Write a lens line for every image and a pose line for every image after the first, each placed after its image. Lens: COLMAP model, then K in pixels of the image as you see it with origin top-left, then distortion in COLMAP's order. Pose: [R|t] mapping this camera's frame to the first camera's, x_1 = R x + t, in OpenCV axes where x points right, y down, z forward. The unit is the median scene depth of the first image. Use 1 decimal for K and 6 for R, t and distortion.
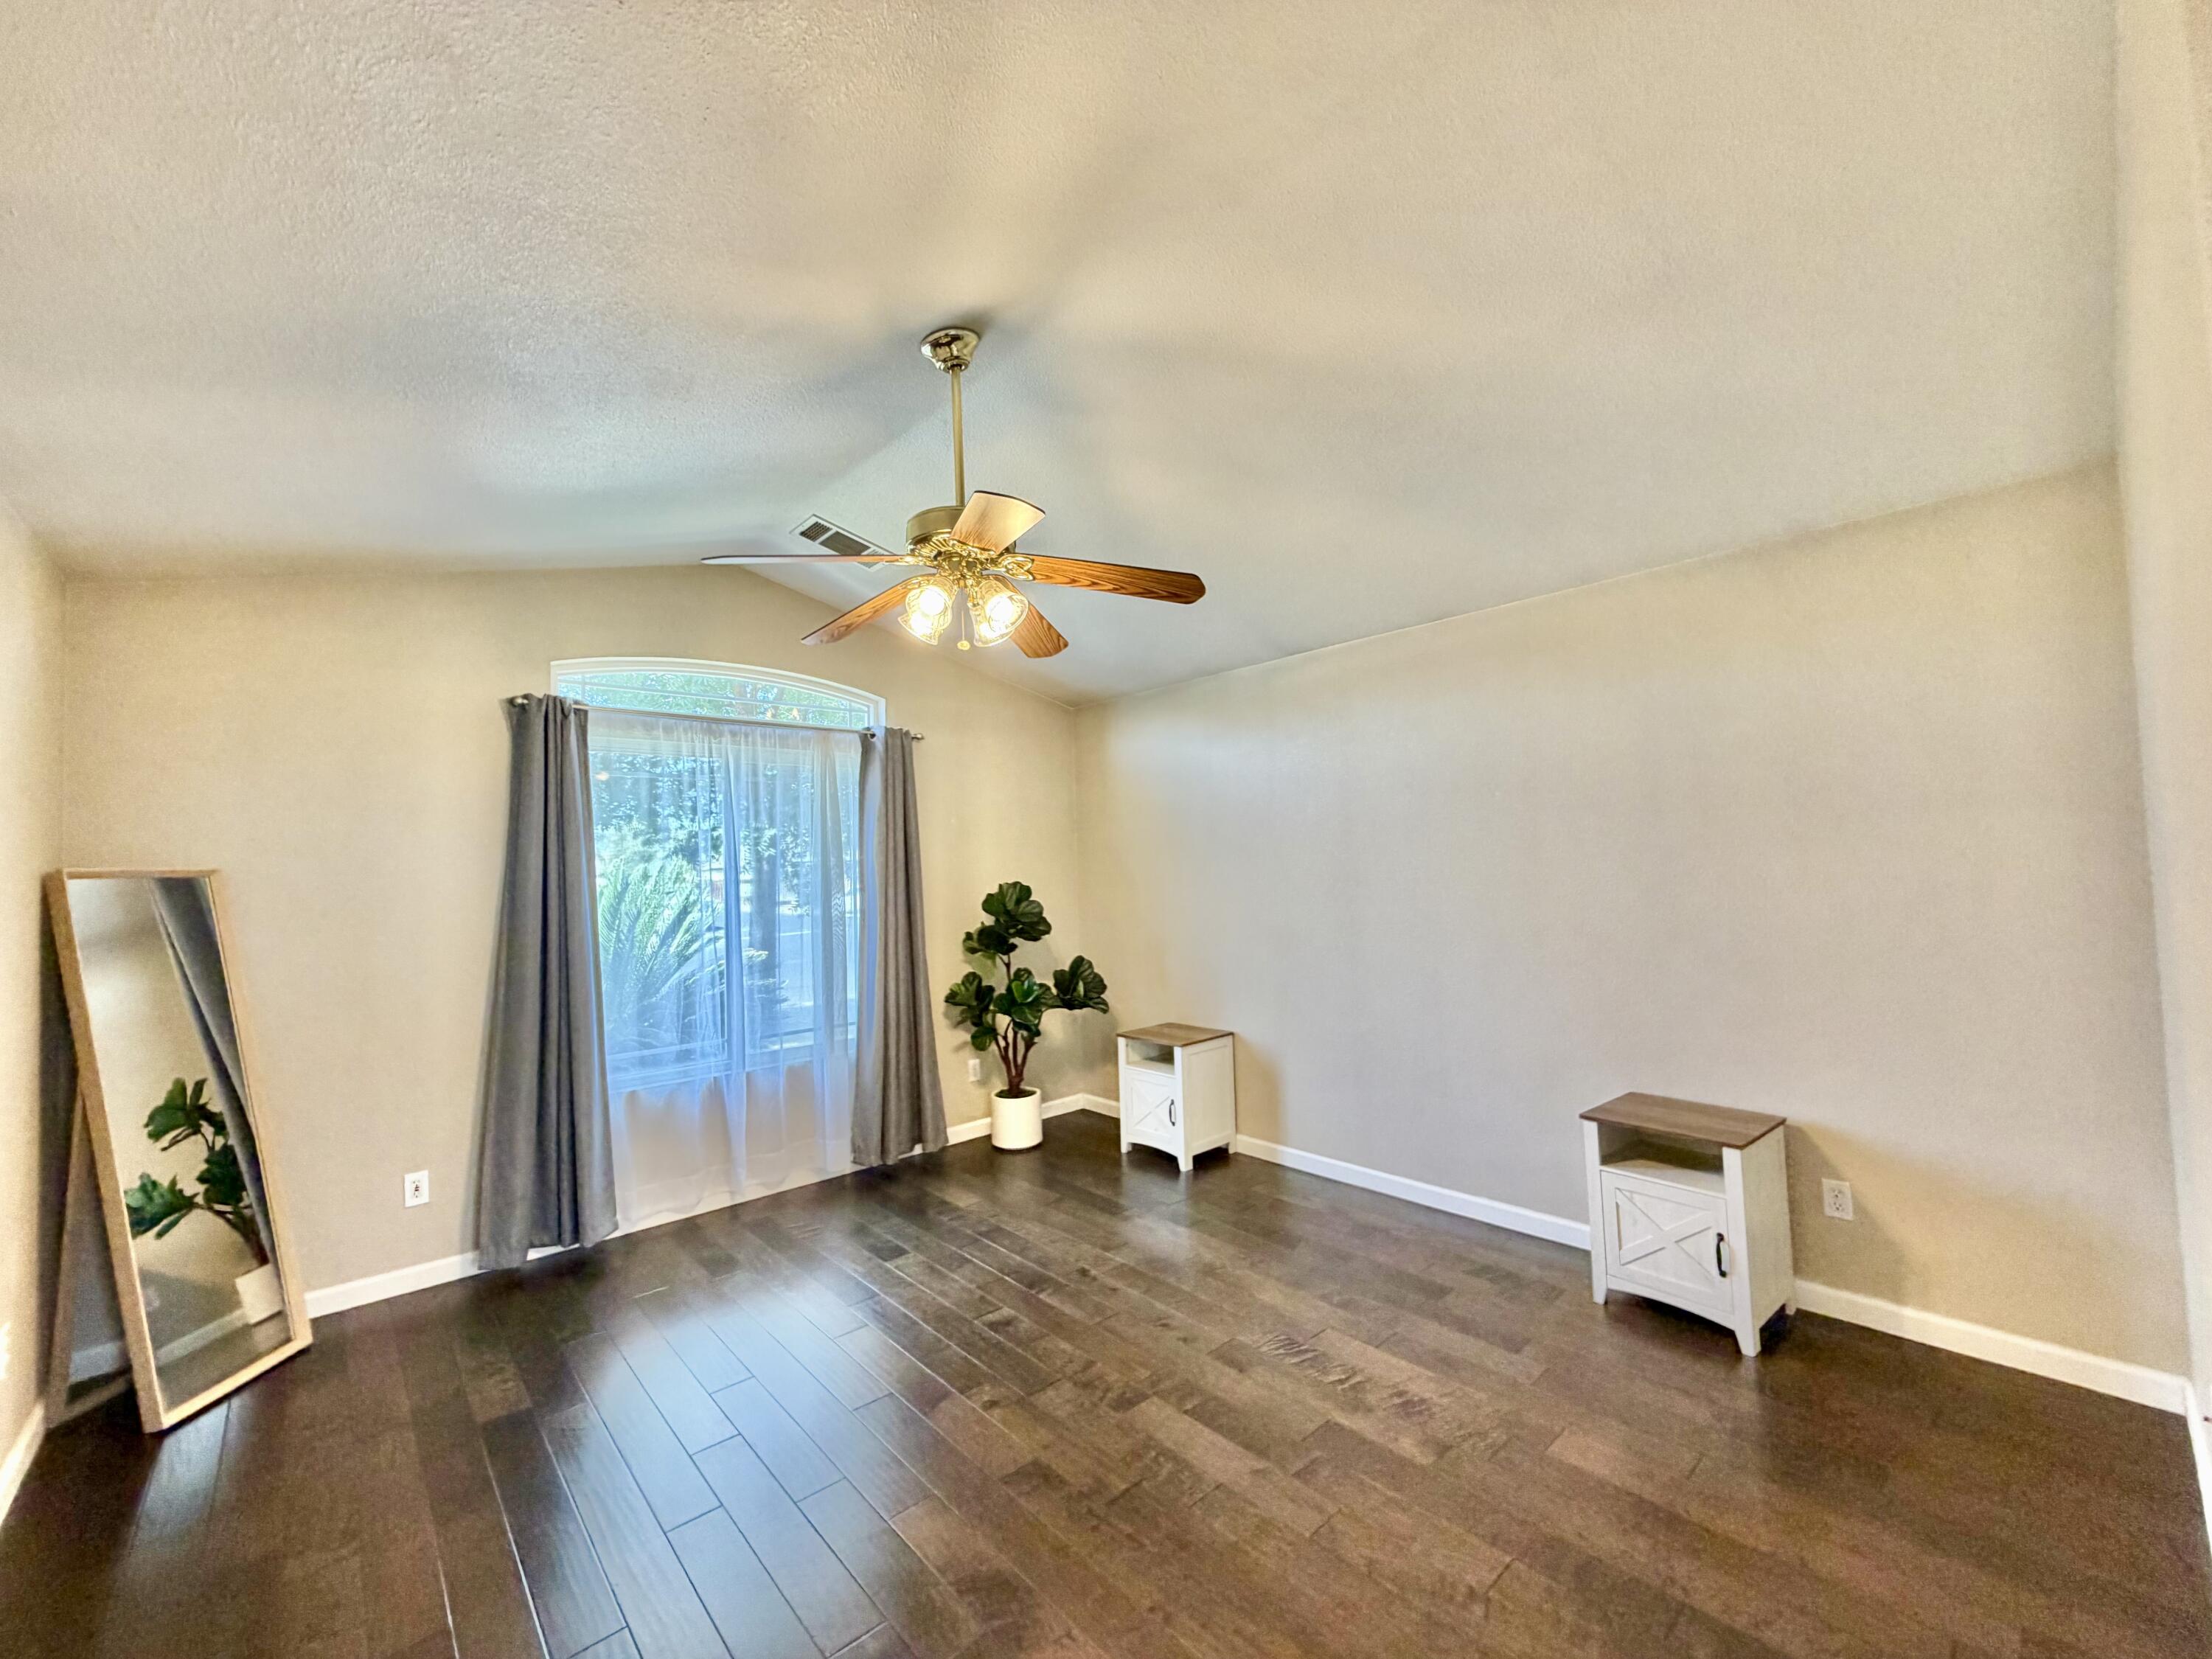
lens RADIAL K [[885.9, 0, 1097.7], [0, 885.9, 824.4], [0, 0, 1]] dist [-0.004305, 0.002505]
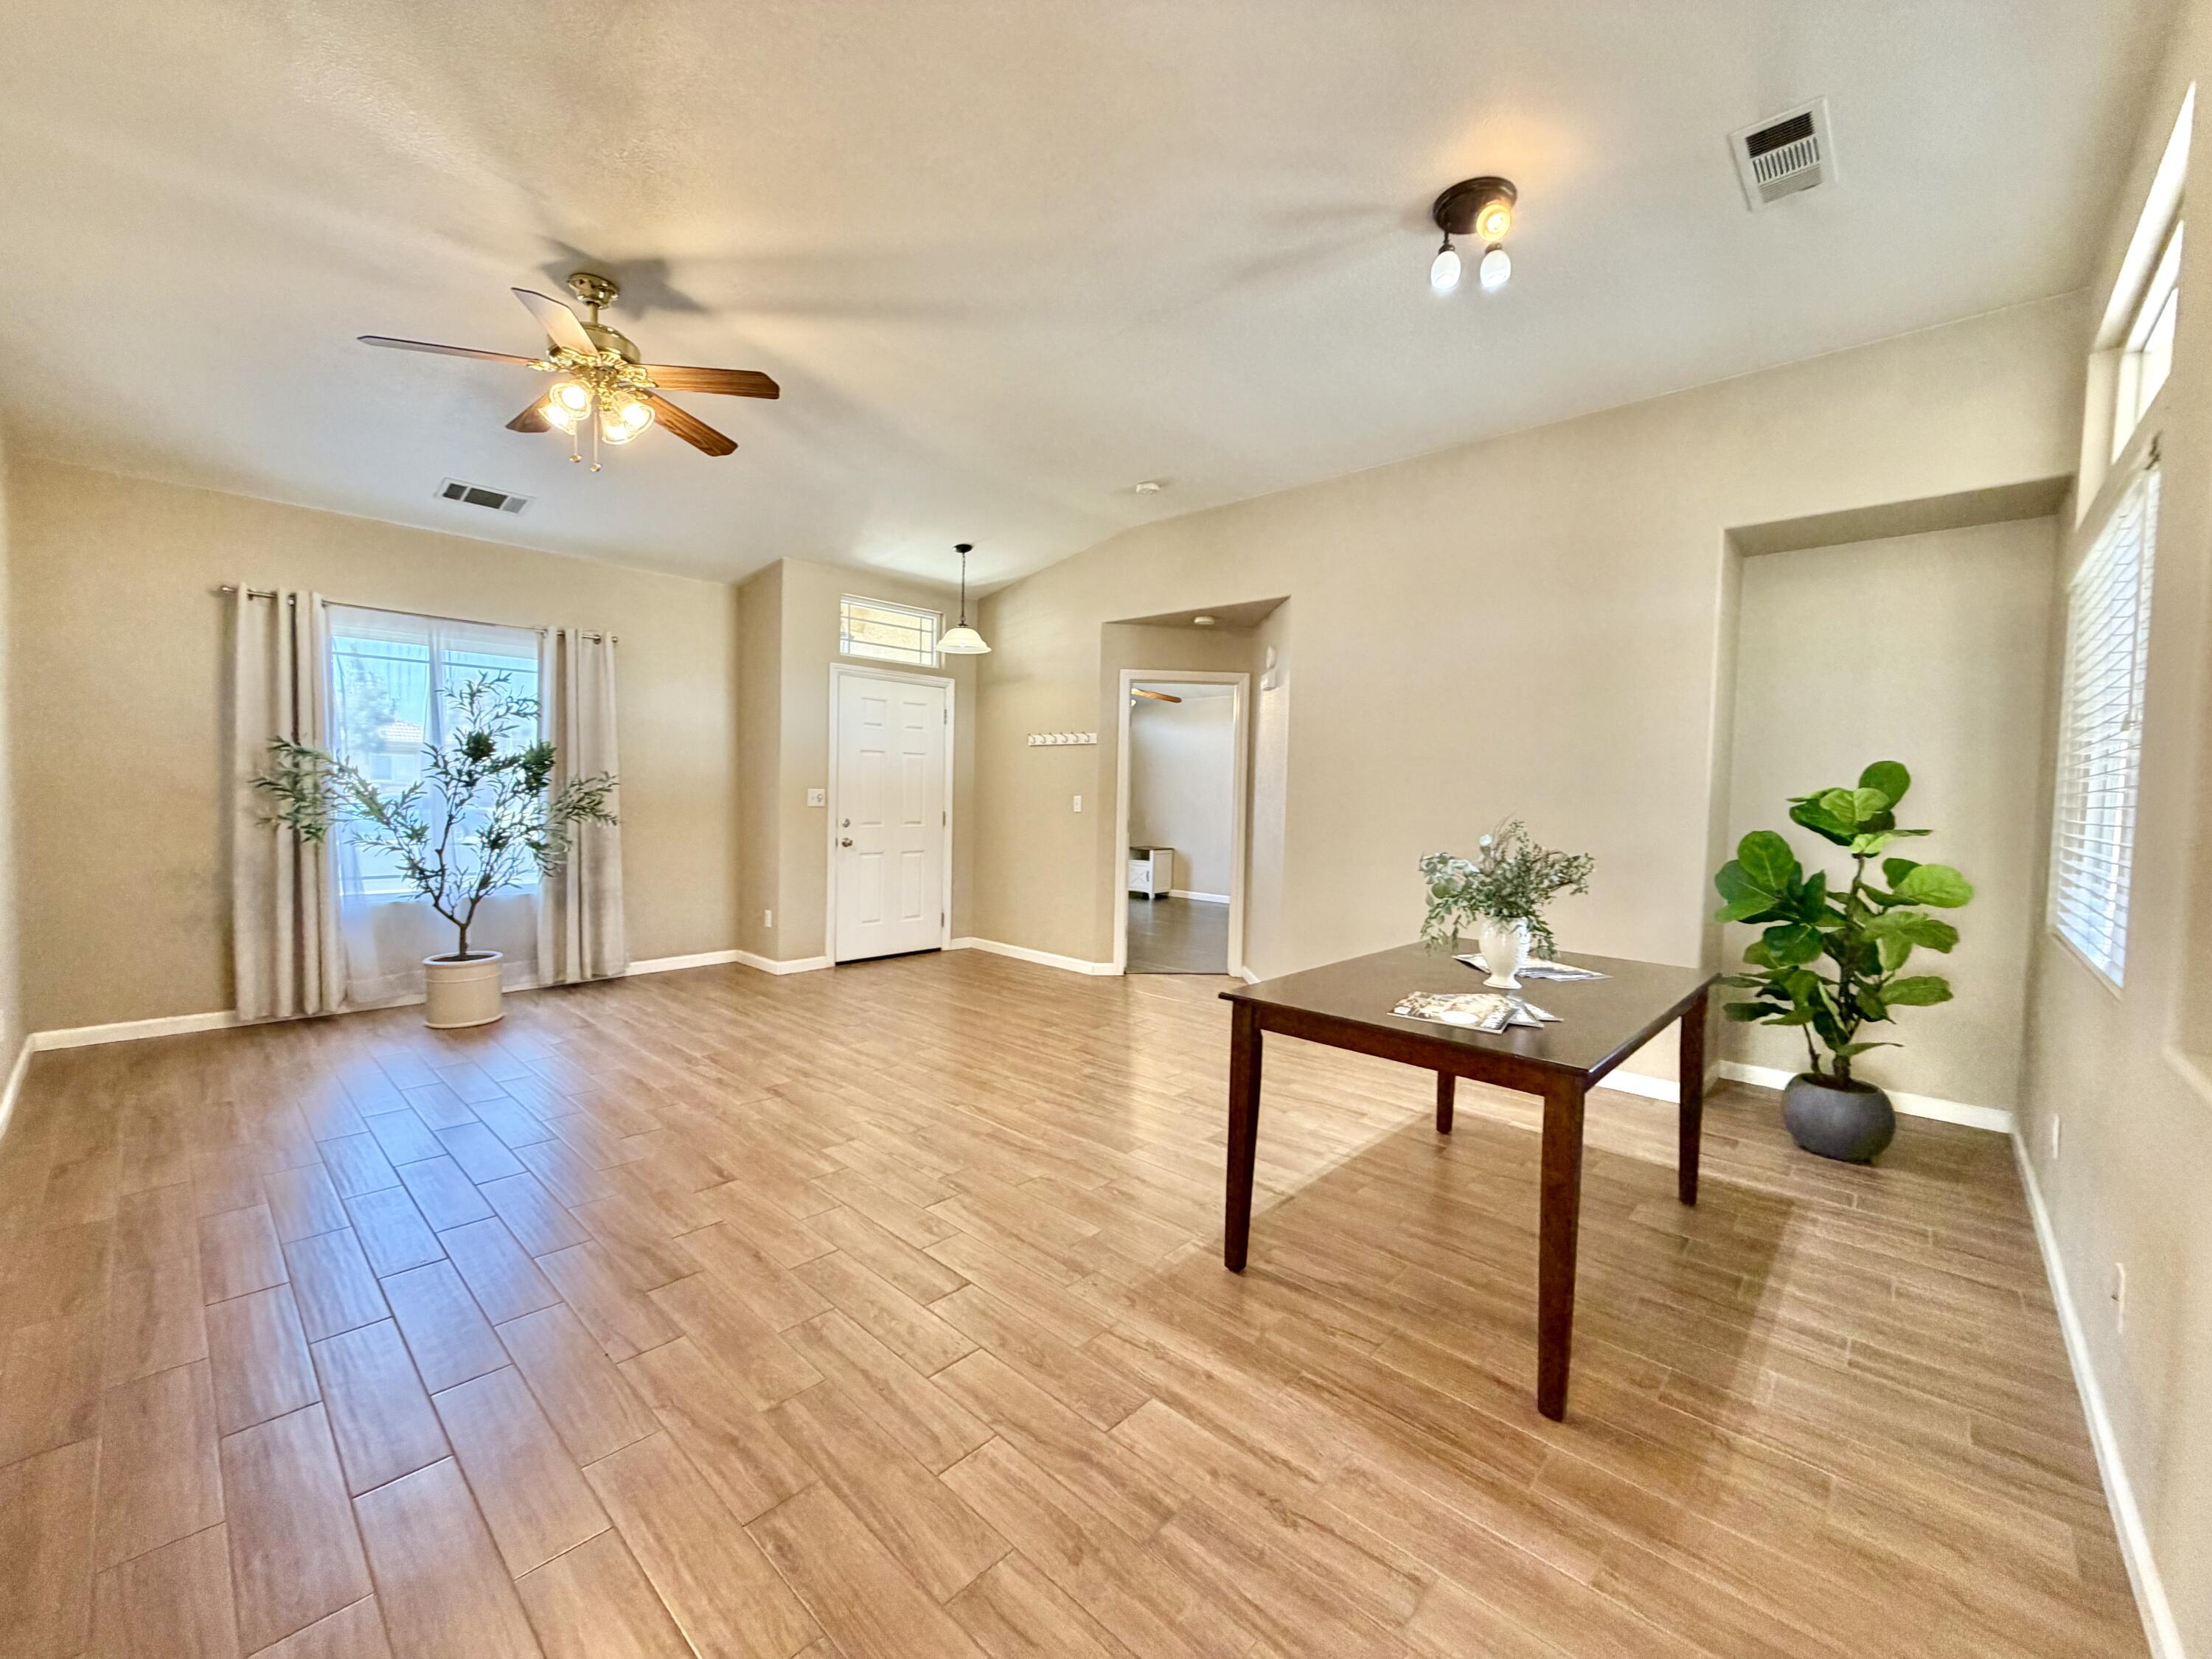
lens RADIAL K [[887.7, 0, 1097.8], [0, 887.7, 826.8], [0, 0, 1]] dist [-0.000337, 0.000130]
pose [[0.994742, 0.054515, 0.086692, -0.284973], [-0.061655, 0.994728, 0.081940, -0.015322], [-0.081768, -0.086854, 0.992860, -1.496460]]
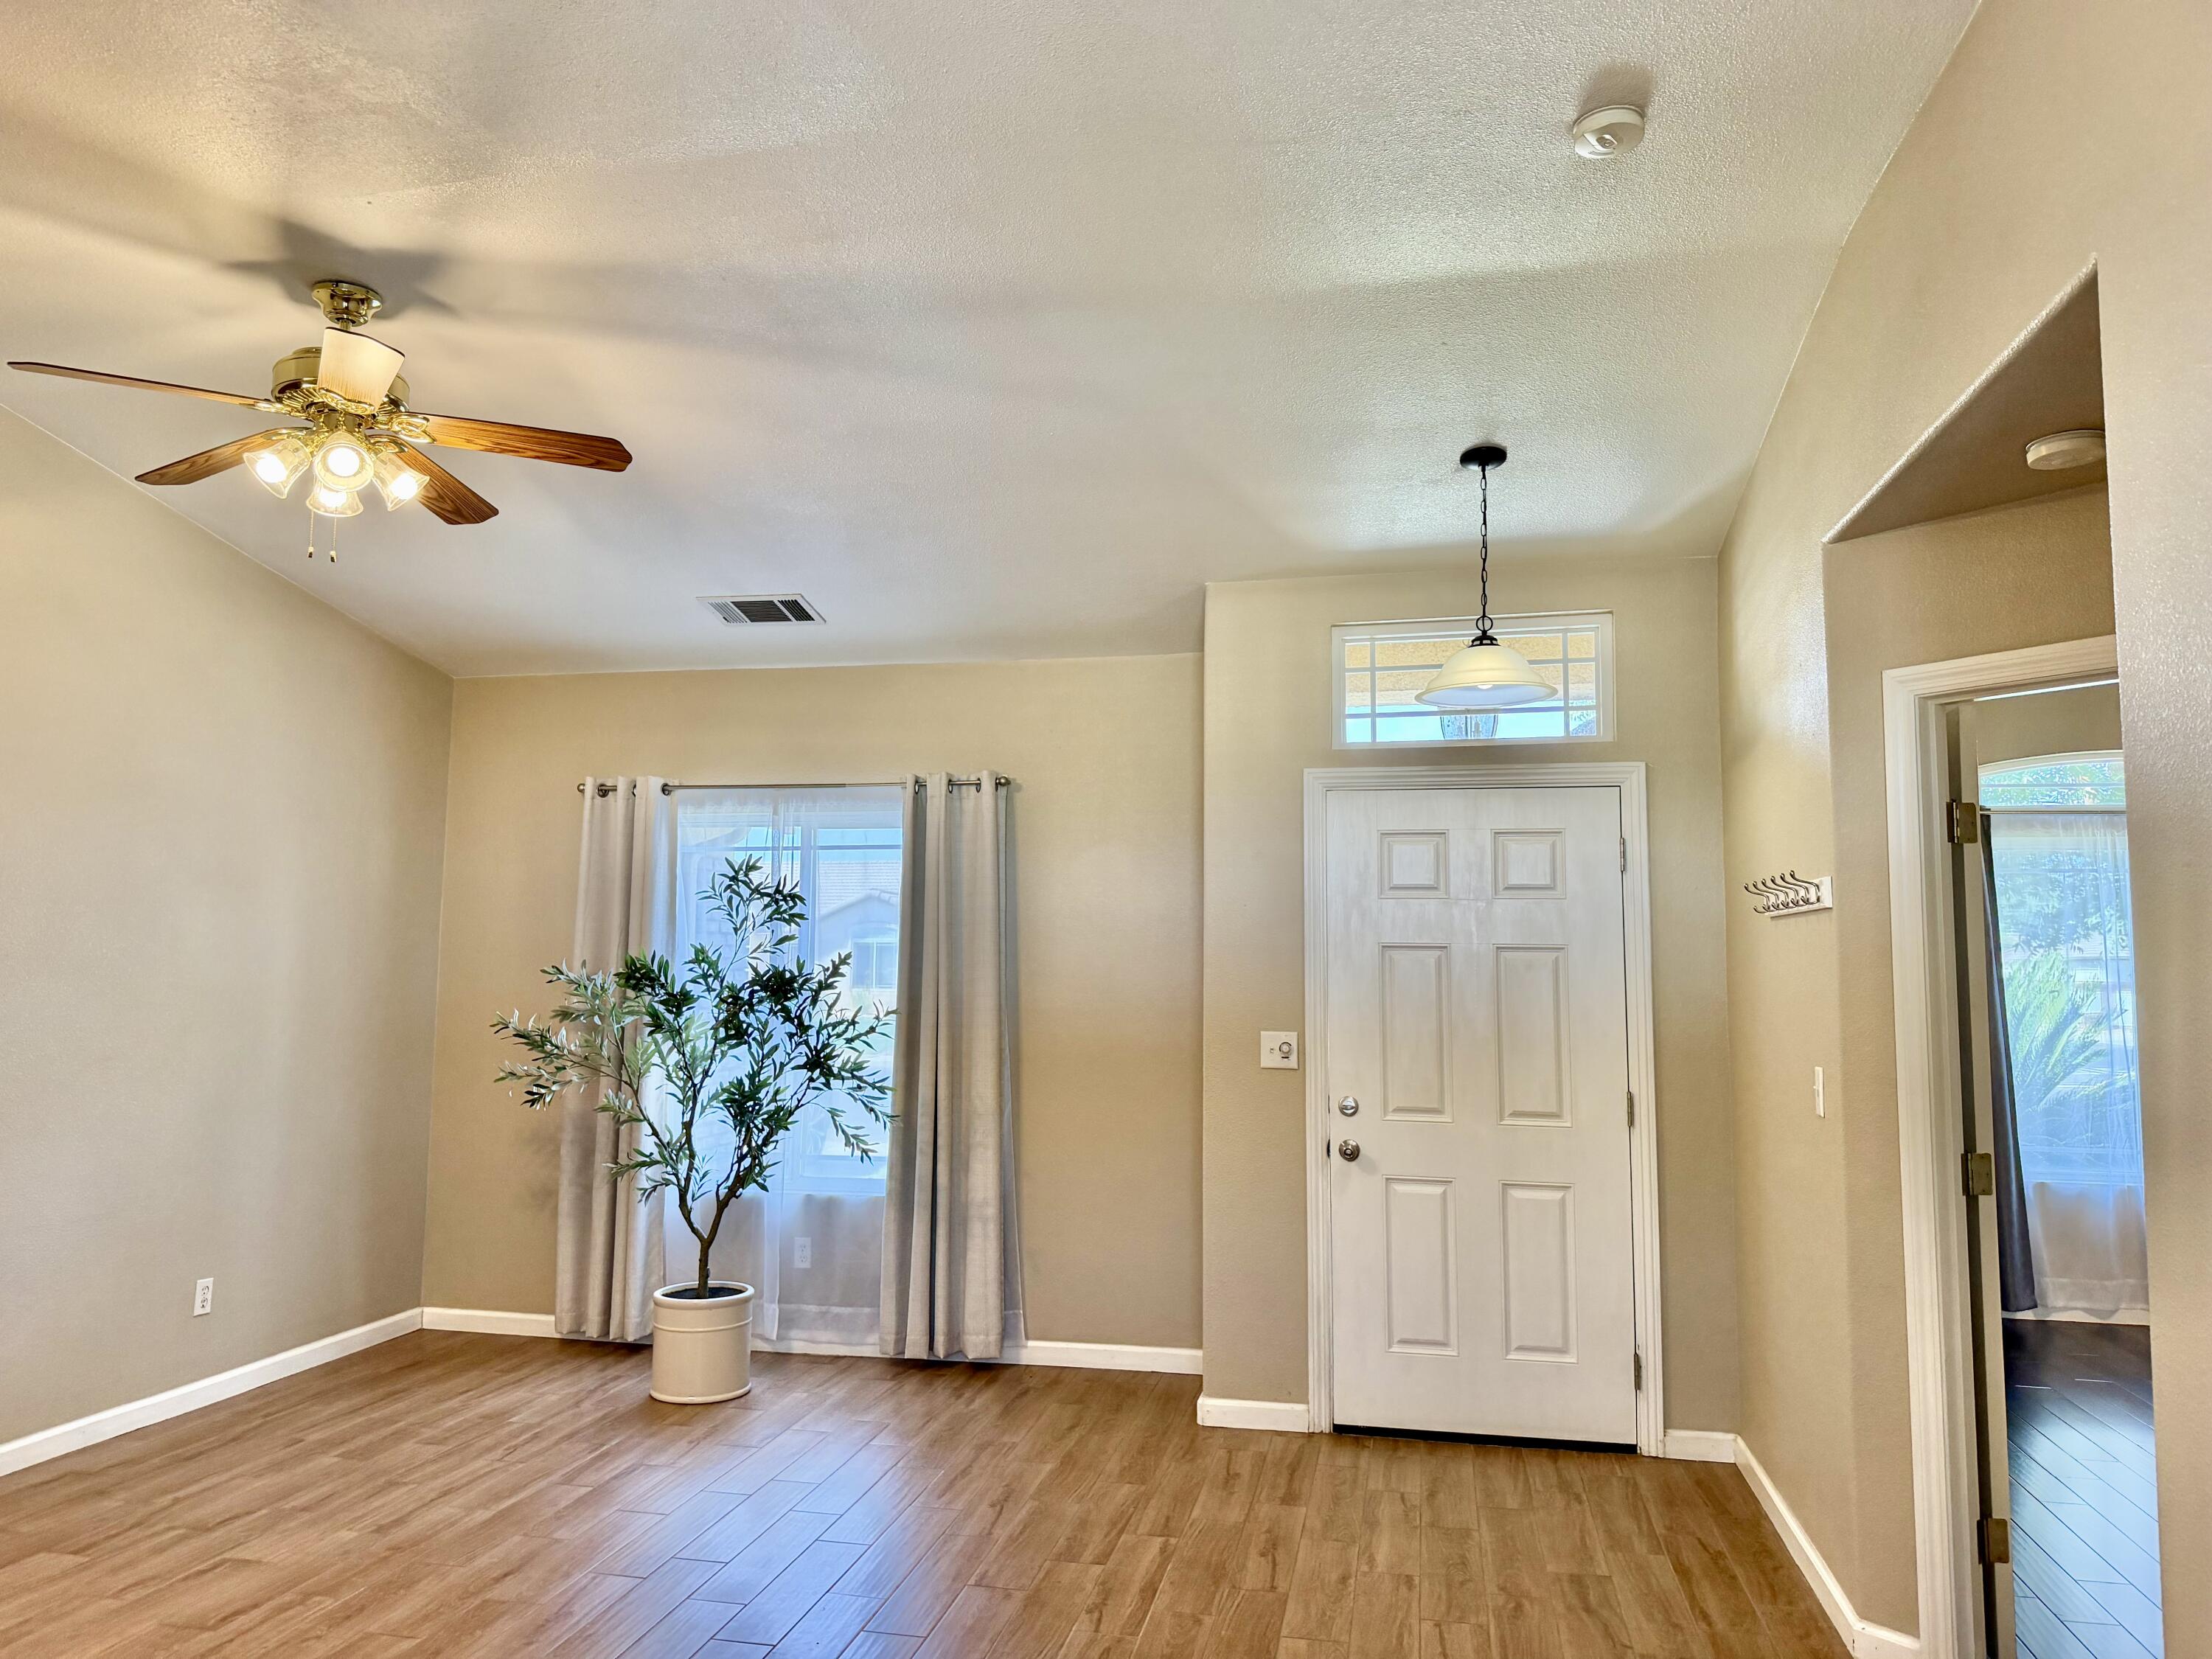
lens RADIAL K [[1553.8, 0, 1080.1], [0, 1553.8, 813.1], [0, 0, 1]] dist [0.081872, -0.107822]
pose [[0.584646, -0.043198, -0.810138, 0.279161], [0.008979, 0.998865, -0.046782, -0.044200], [0.811239, 0.020077, 0.584370, -0.860242]]
